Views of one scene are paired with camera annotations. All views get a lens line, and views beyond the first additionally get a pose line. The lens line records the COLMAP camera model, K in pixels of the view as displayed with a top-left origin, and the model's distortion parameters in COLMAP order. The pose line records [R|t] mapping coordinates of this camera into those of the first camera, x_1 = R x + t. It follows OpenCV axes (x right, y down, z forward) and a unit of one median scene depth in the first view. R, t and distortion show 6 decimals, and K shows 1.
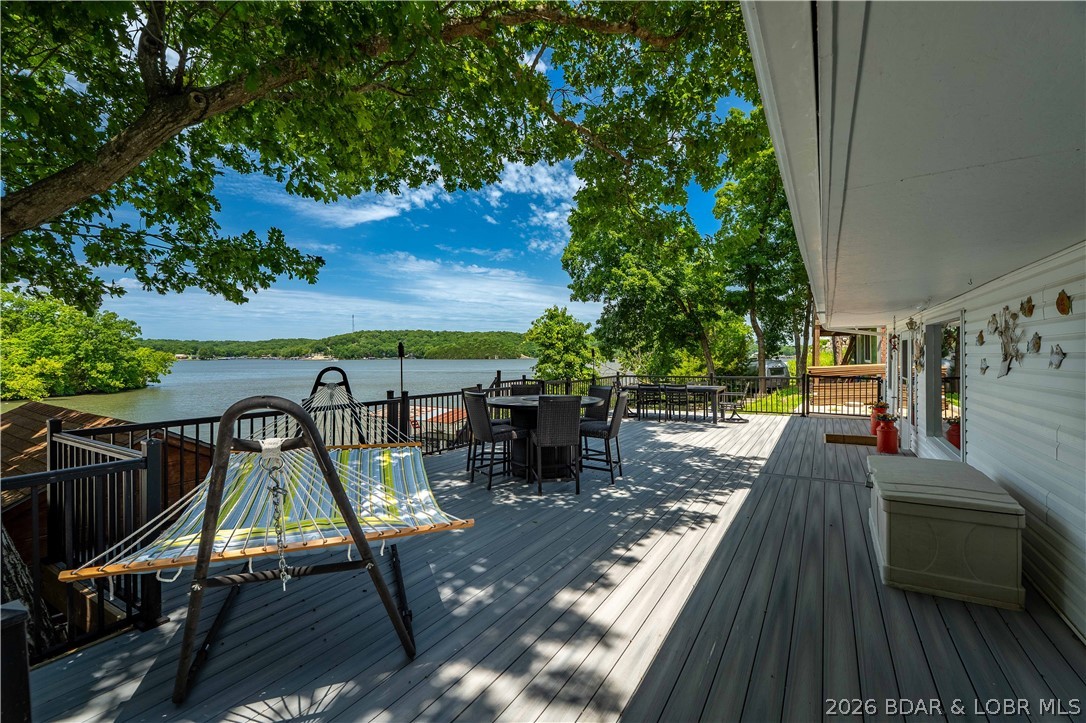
lens RADIAL K [[476.1, 0, 538.8], [0, 476.1, 391.5], [0, 0, 1]] dist [-0.007953, -0.000702]
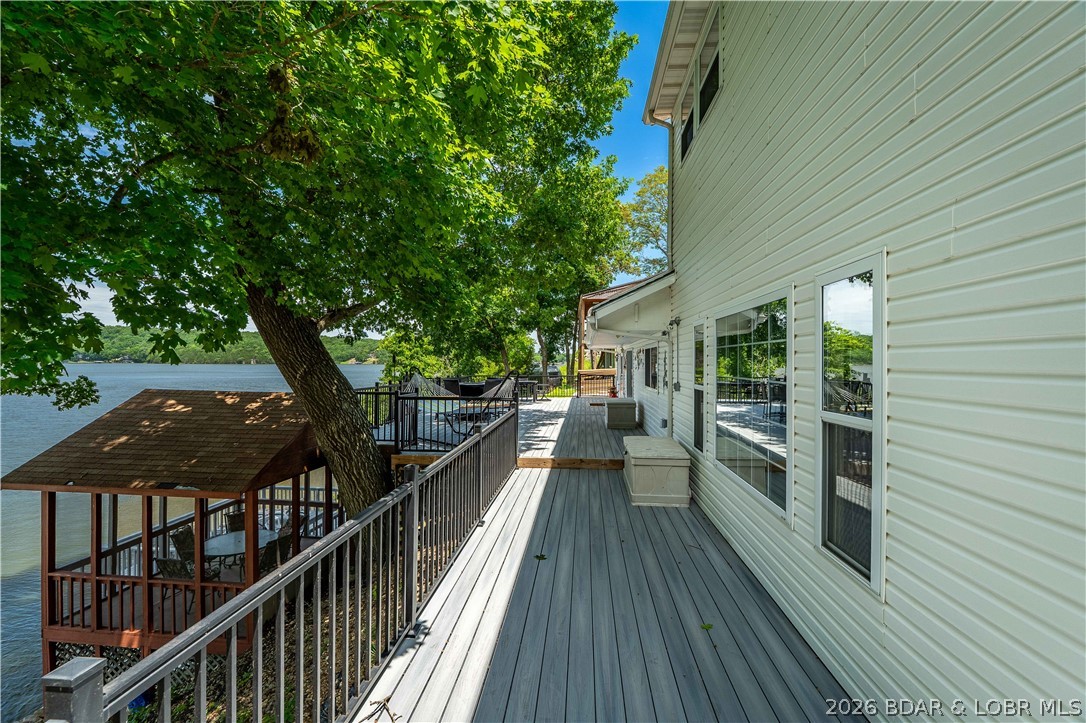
lens RADIAL K [[476.1, 0, 544.6], [0, 476.1, 363.1], [0, 0, 1]] dist [-0.007953, -0.000702]
pose [[0.897717, 0.009556, 0.440469, -0.123077], [0.021682, 0.997595, -0.065832, 0.013857], [-0.440039, 0.068649, 0.895351, -0.196048]]
